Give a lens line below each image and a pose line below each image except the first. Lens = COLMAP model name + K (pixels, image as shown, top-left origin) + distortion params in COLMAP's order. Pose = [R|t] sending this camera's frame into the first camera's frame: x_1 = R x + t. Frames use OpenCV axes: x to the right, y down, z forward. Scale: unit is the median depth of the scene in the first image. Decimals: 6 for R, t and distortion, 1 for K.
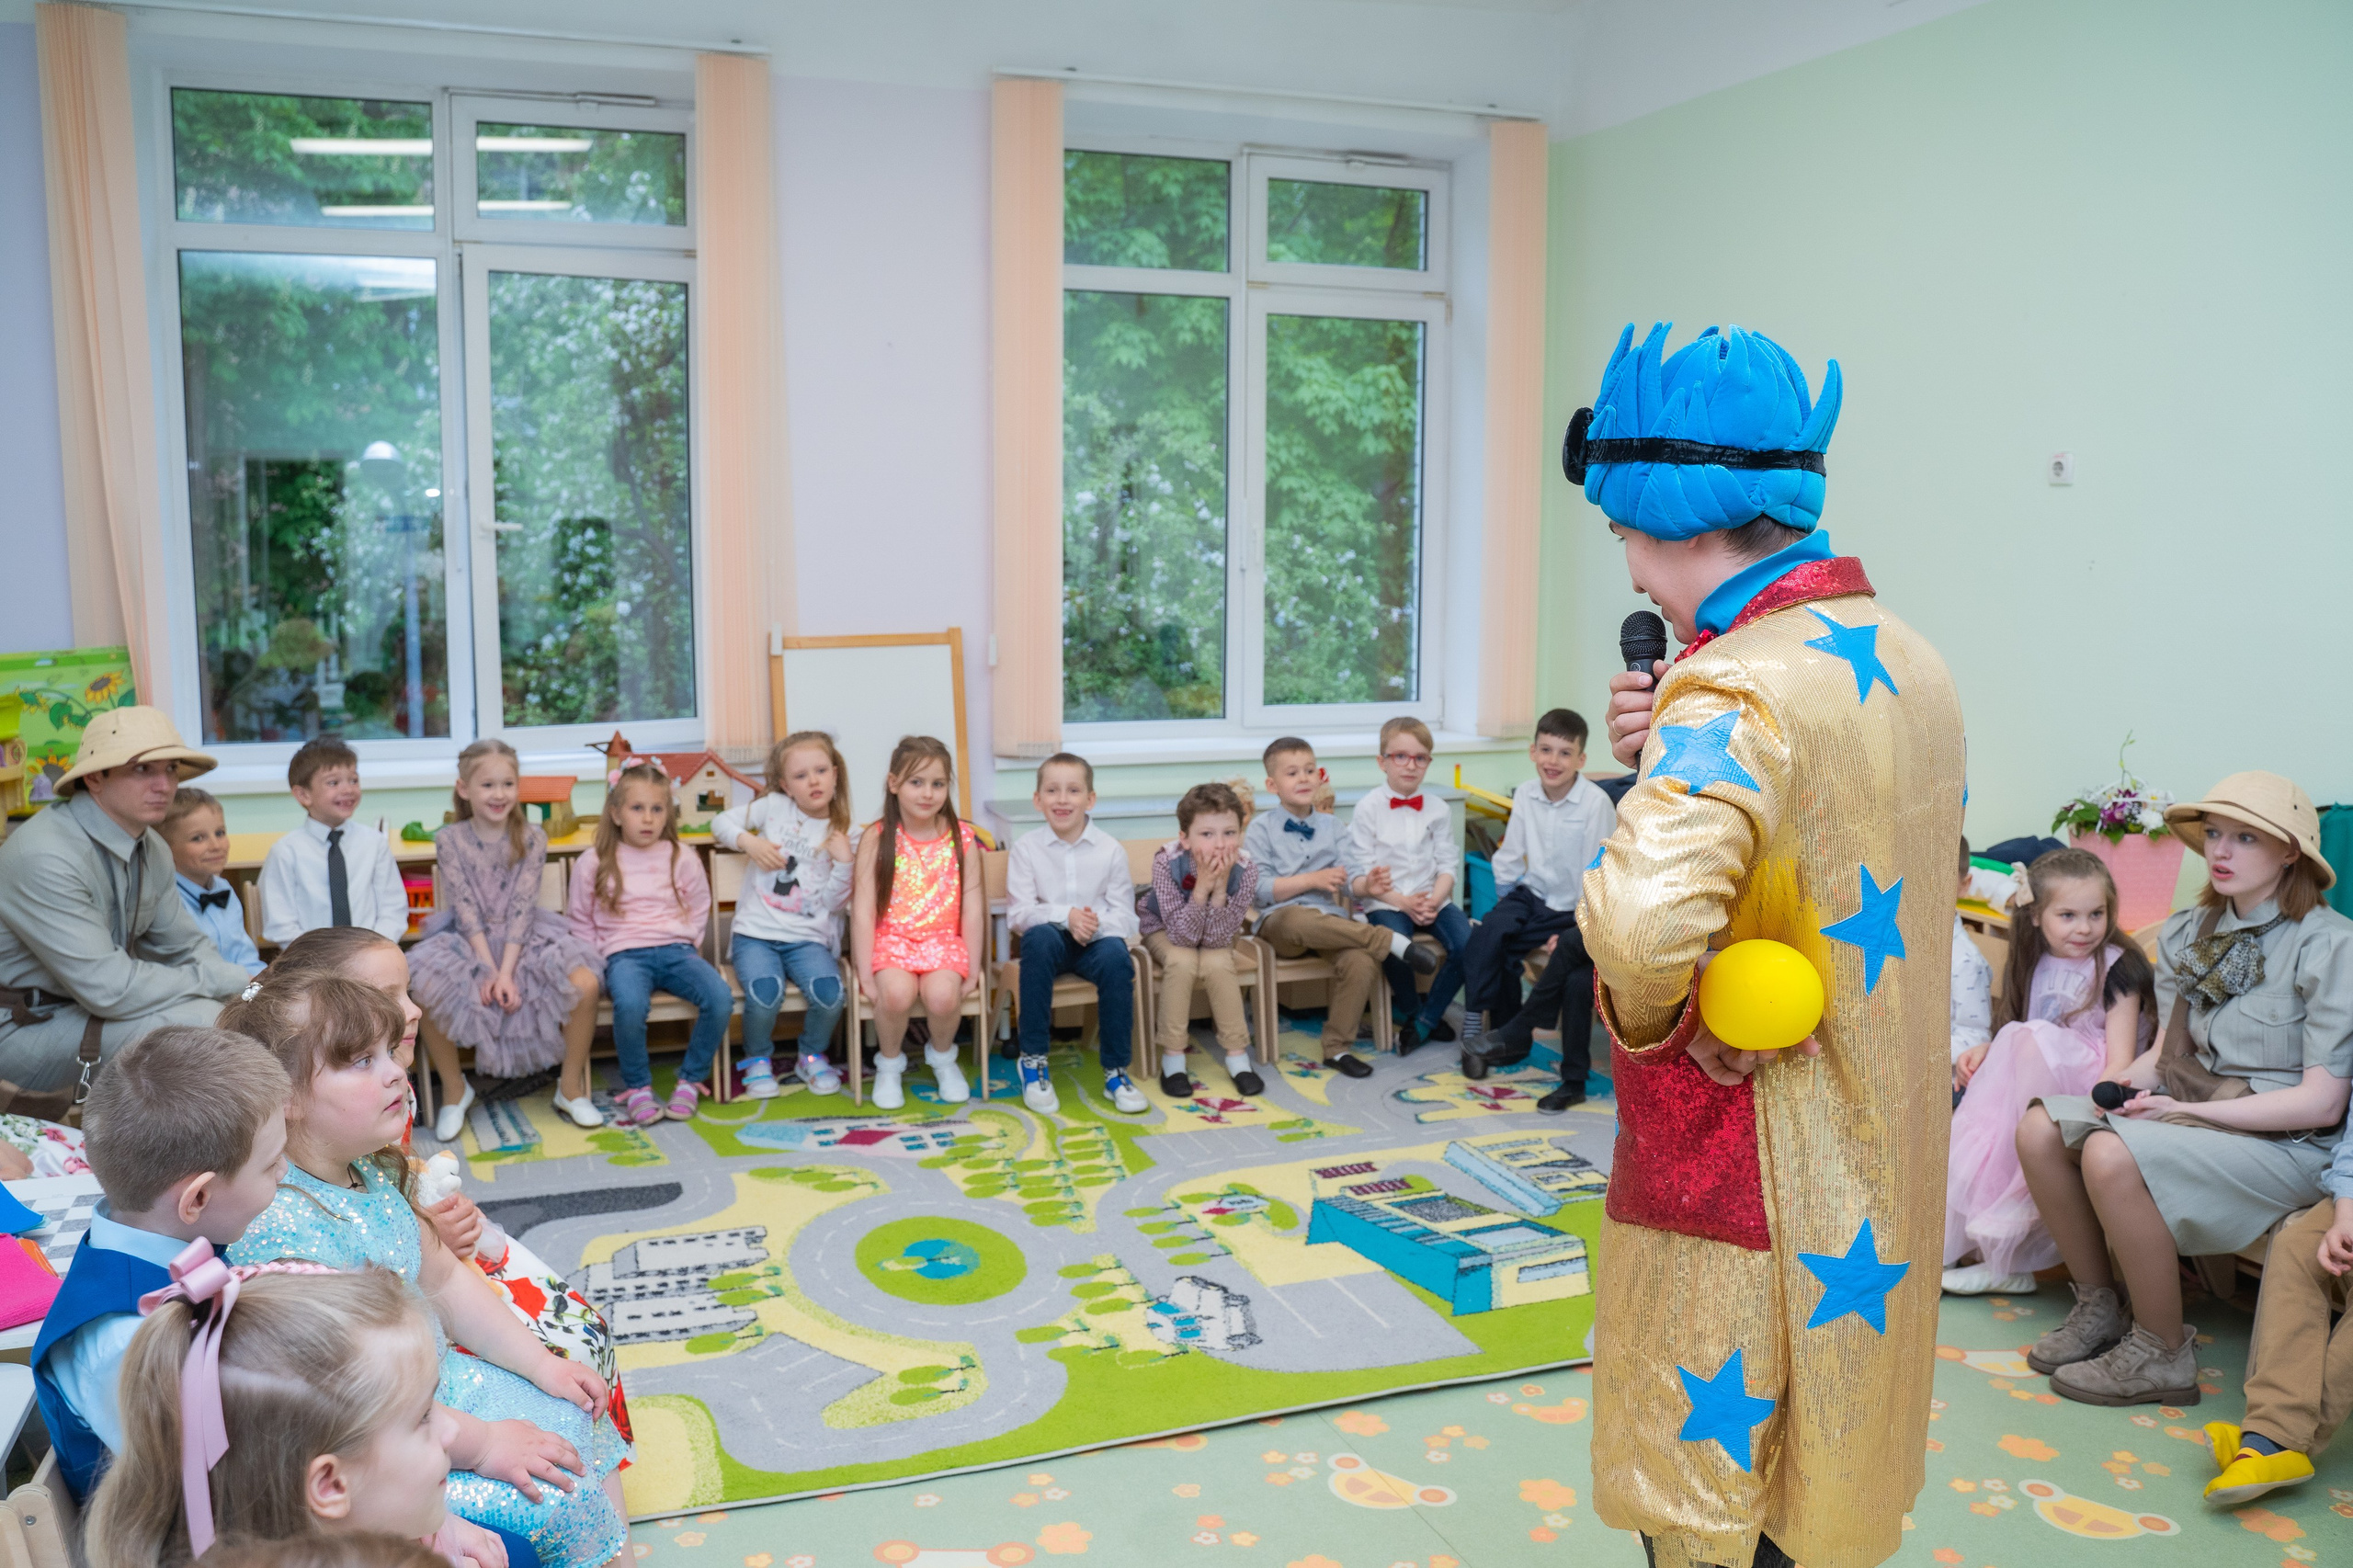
lens RADIAL K [[1914.4, 0, 1188.9], [0, 1914.4, 800.0], [0, 0, 1]] dist [-0.120208, 0.098956]
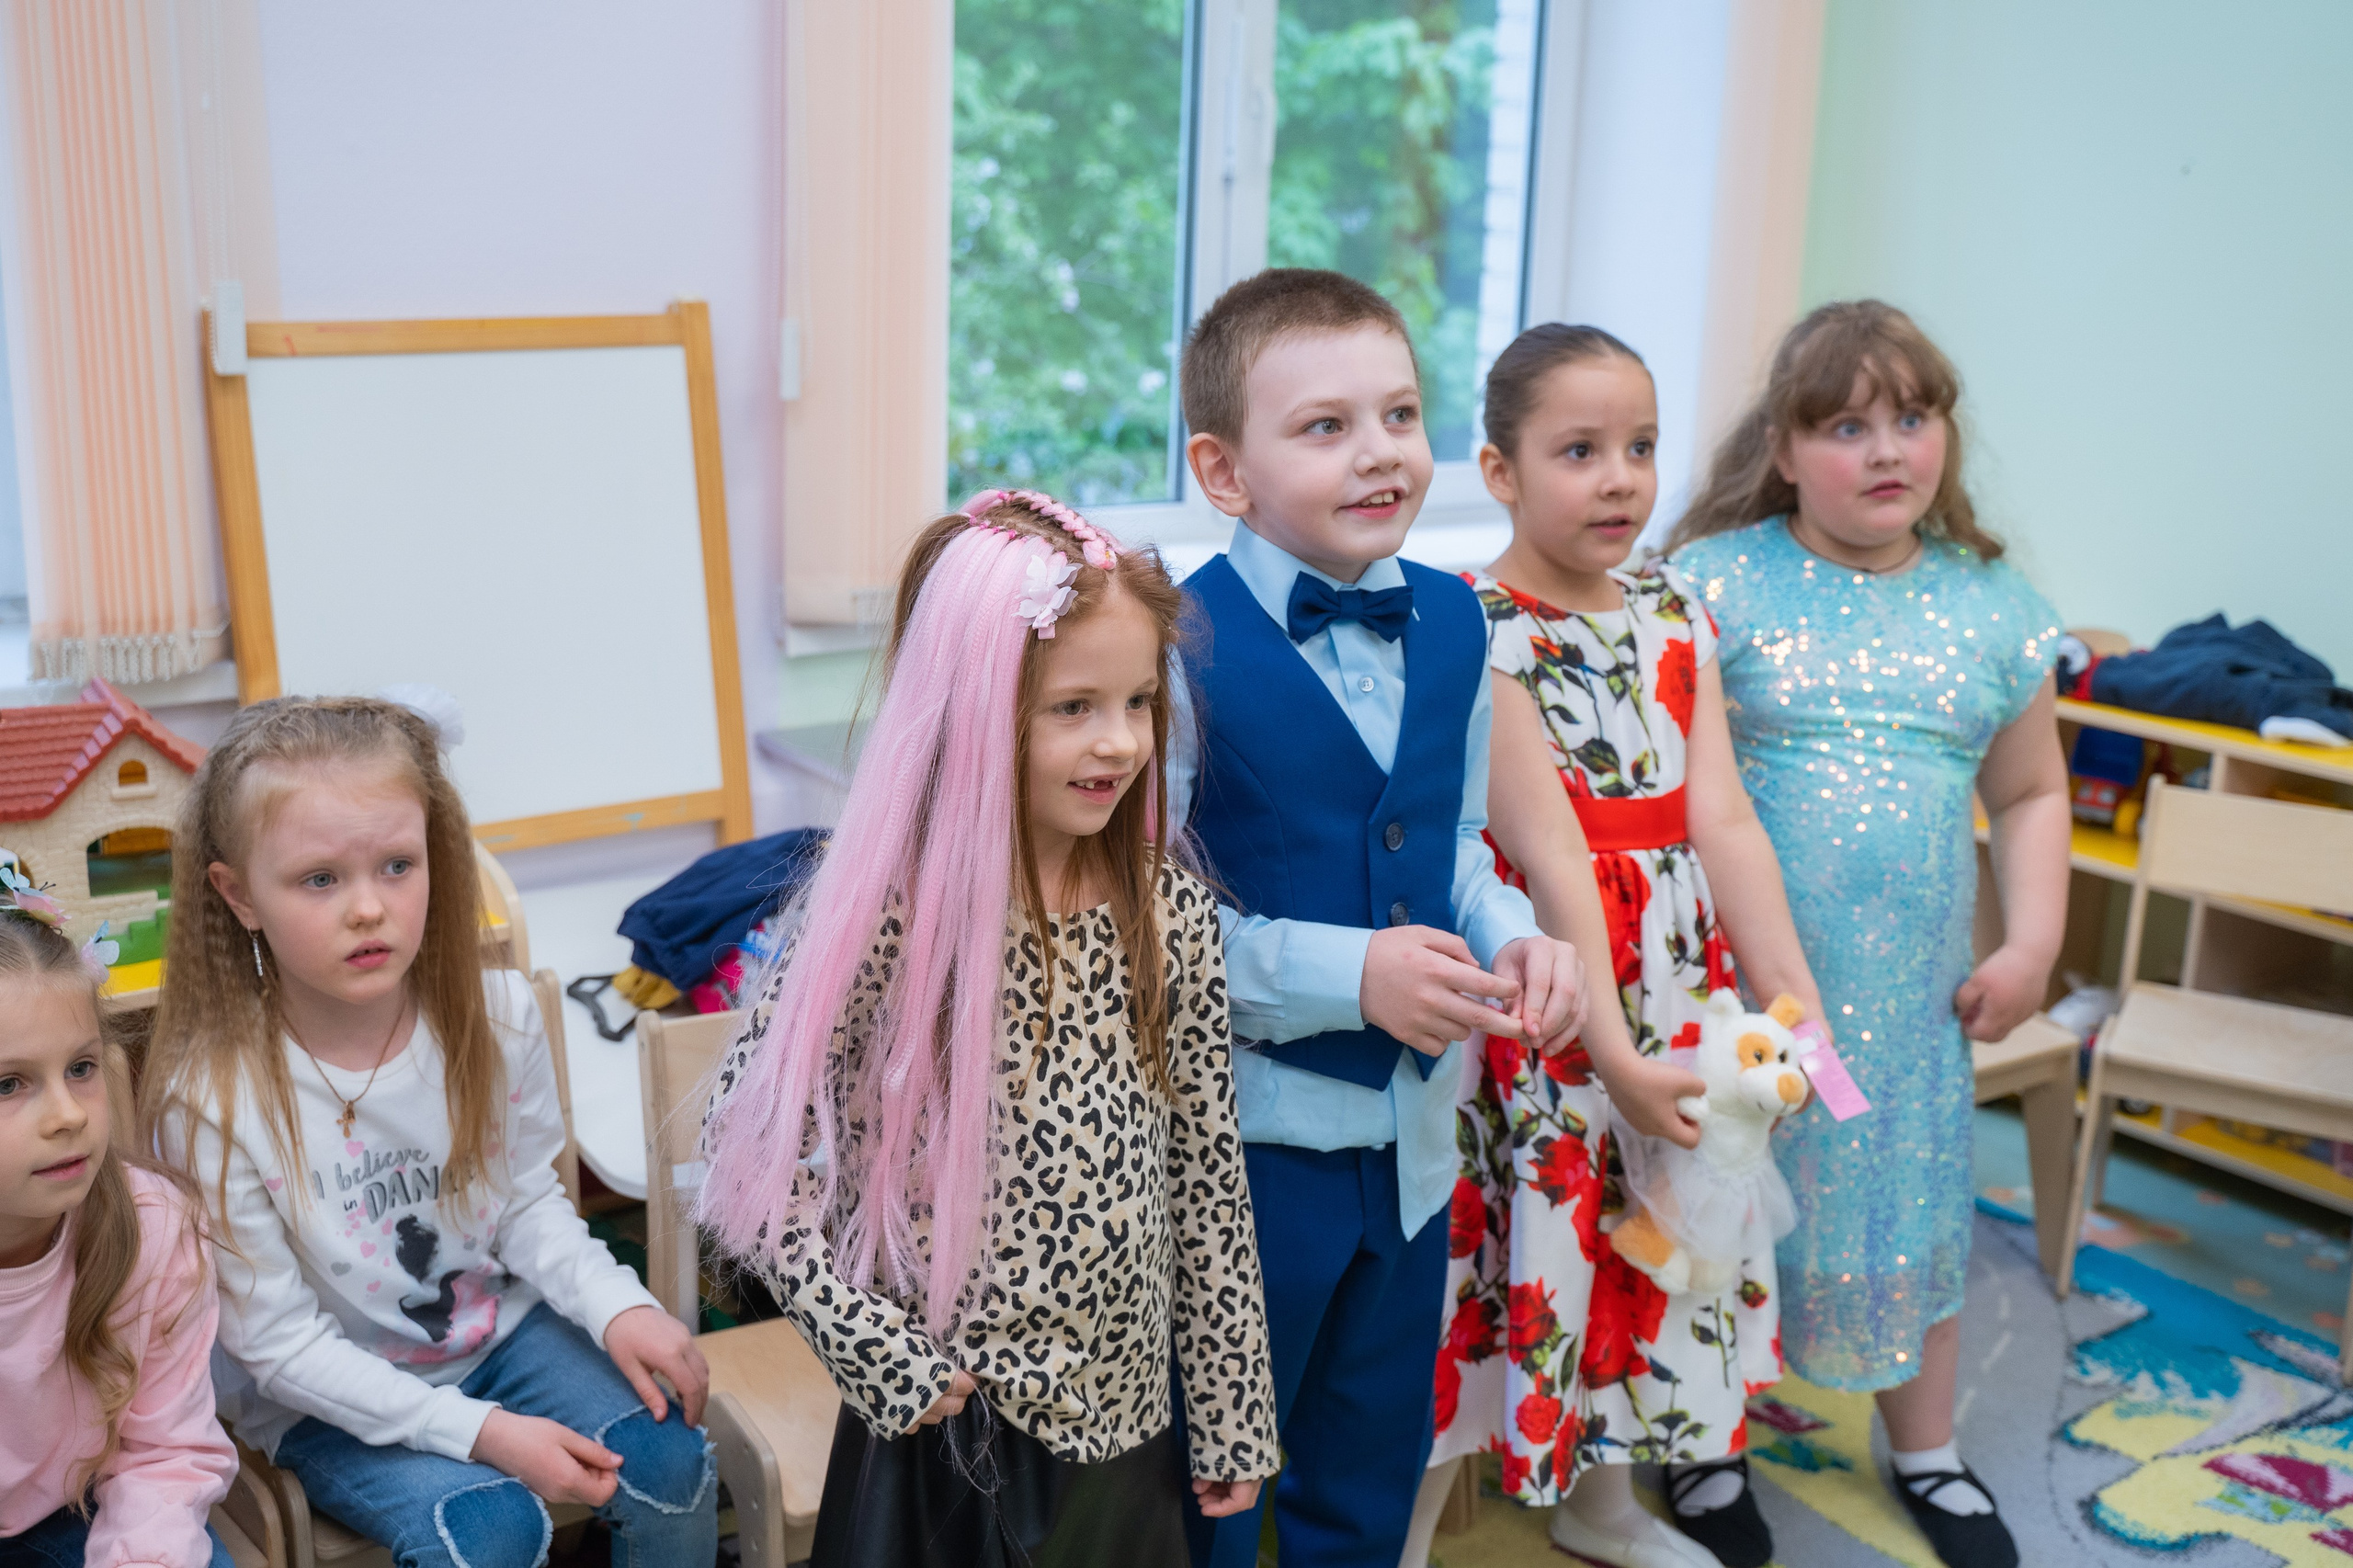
lens RADIAL K [[2393.0, 0, 1196.8], [0, 2393.0, 796.3], [0, 0, 1]] dist [-0.010765, 0.000000]
pose [[0.955046, -0.047508, 0.292625, -0.203311], [0.011797, 0.992384, 0.122614, -0.057468], [-0.296221, -0.113650, 0.948334, 0.586645]]
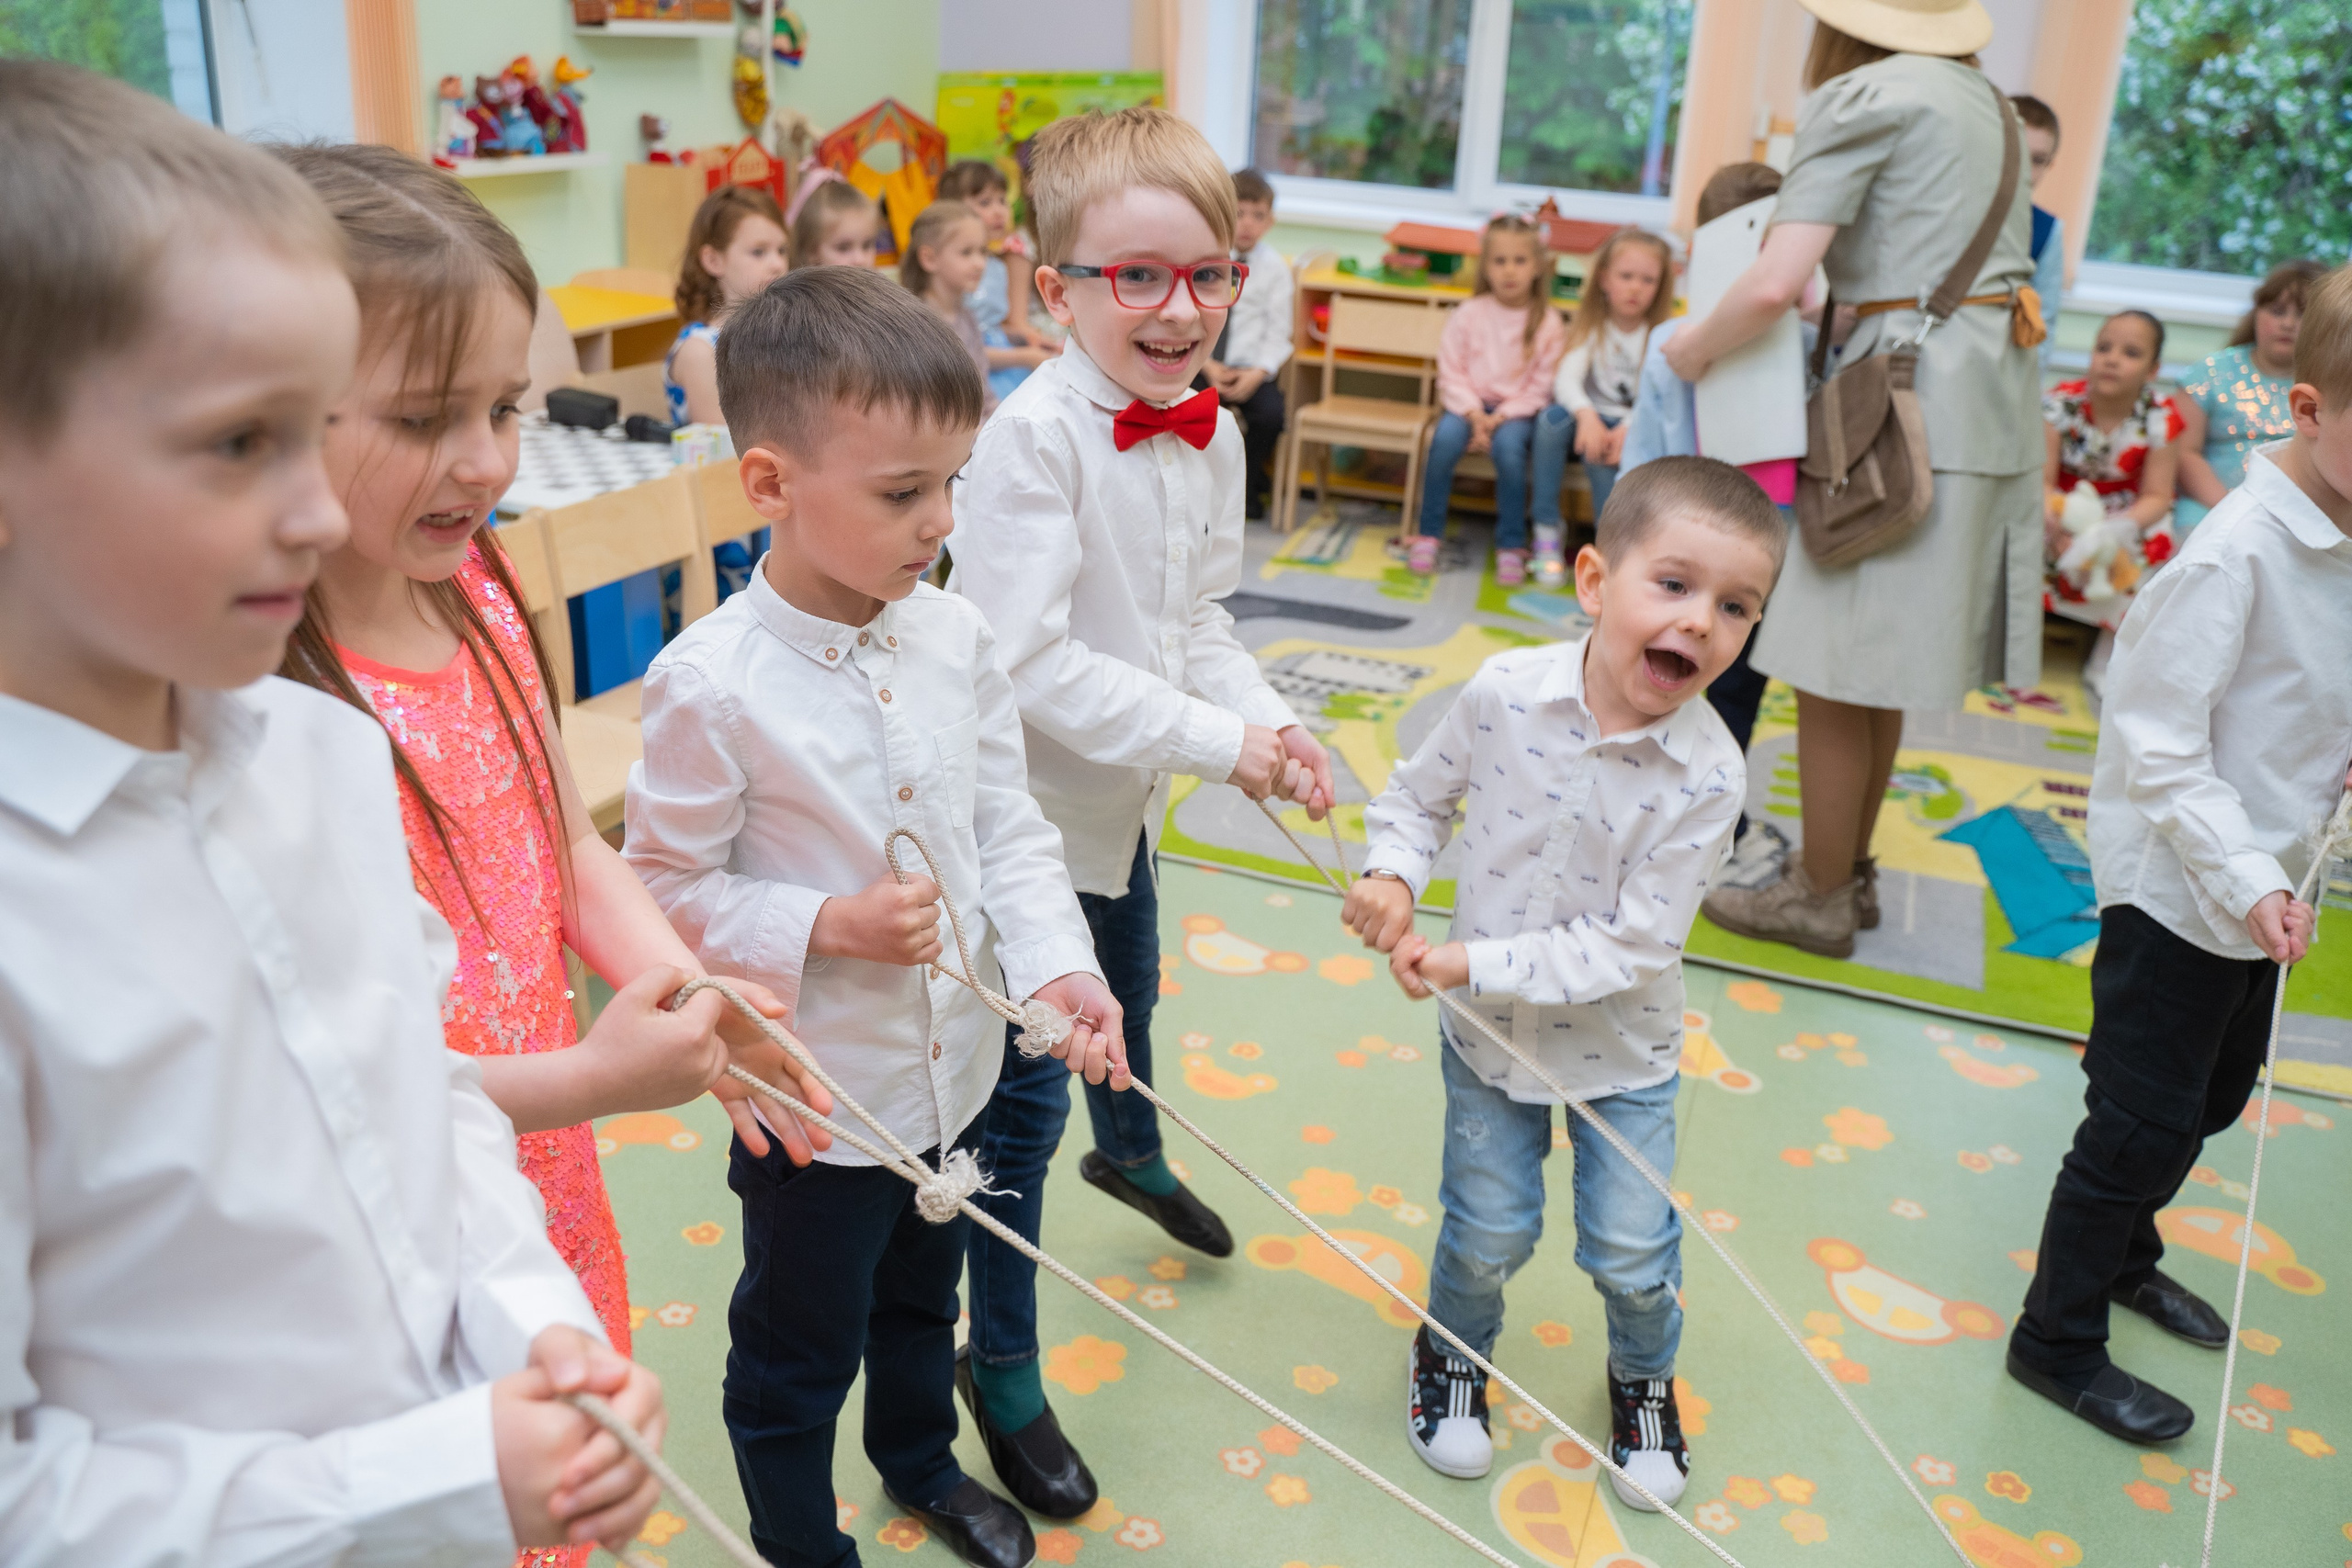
lens RADIAL K [[1913.4, 0, 1181.0], [0, 1913.4, 776.4], [0, 0, 1]] dist [-0.120208, 0.098956]
pose [[0.744689, 0.277741, -0.606876, 0.245796], [-0.139103, 0.953918, 0.265876, 0.020203], [0.652755, -0.113577, 0.749007, 0.105114]]
